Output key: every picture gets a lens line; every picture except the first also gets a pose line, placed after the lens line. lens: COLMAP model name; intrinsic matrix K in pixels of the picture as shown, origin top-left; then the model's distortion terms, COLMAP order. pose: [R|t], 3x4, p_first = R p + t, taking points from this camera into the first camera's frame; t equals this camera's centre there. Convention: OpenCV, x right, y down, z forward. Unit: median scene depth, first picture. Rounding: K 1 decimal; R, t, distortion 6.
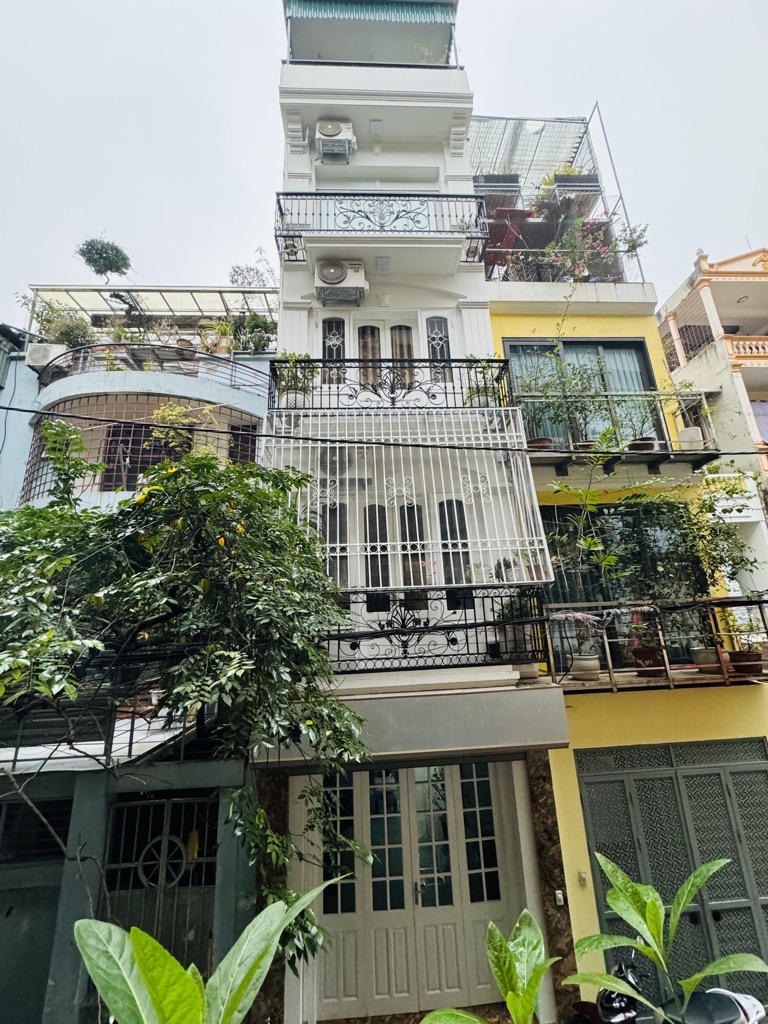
lens RADIAL K [[407.5, 0, 384.0], [0, 407.5, 512.0], [0, 0, 1]] dist [-0.000577, 0.000270]
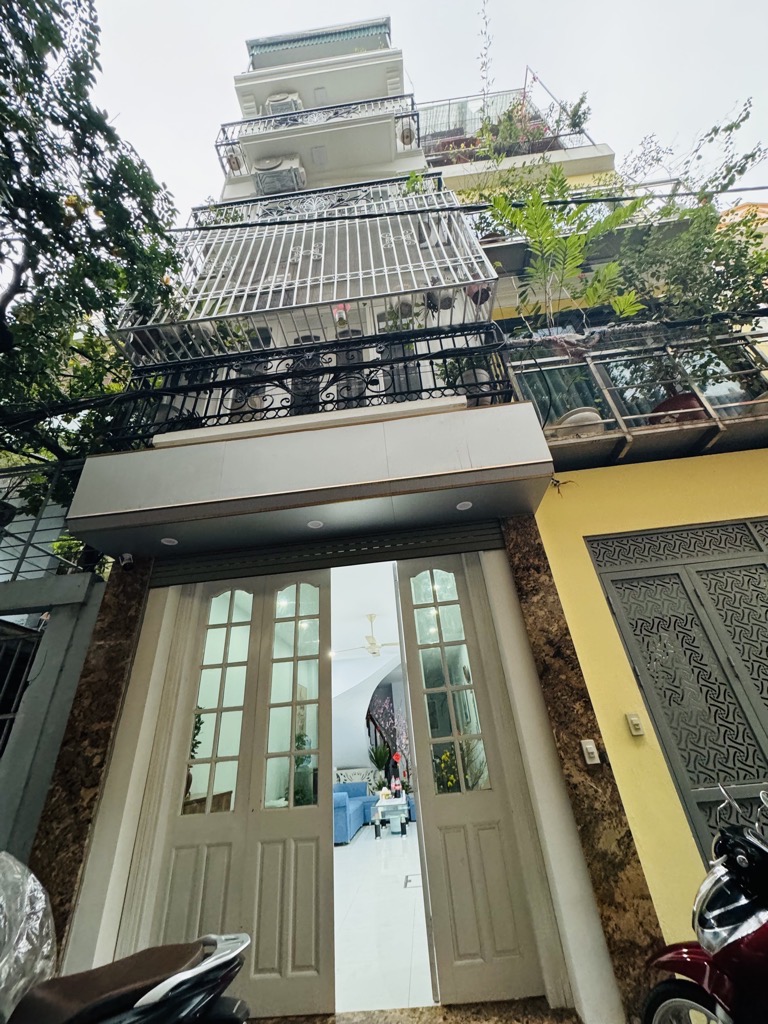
lens RADIAL K [[407.5, 0, 384.0], [0, 407.5, 512.0], [0, 0, 1]] dist [-0.000577, 0.000270]
pose [[0.989398, -0.101724, -0.103647, 0.243547], [0.071644, 0.962694, -0.260935, 0.741134], [0.126324, 0.250743, 0.959776, 0.366145]]
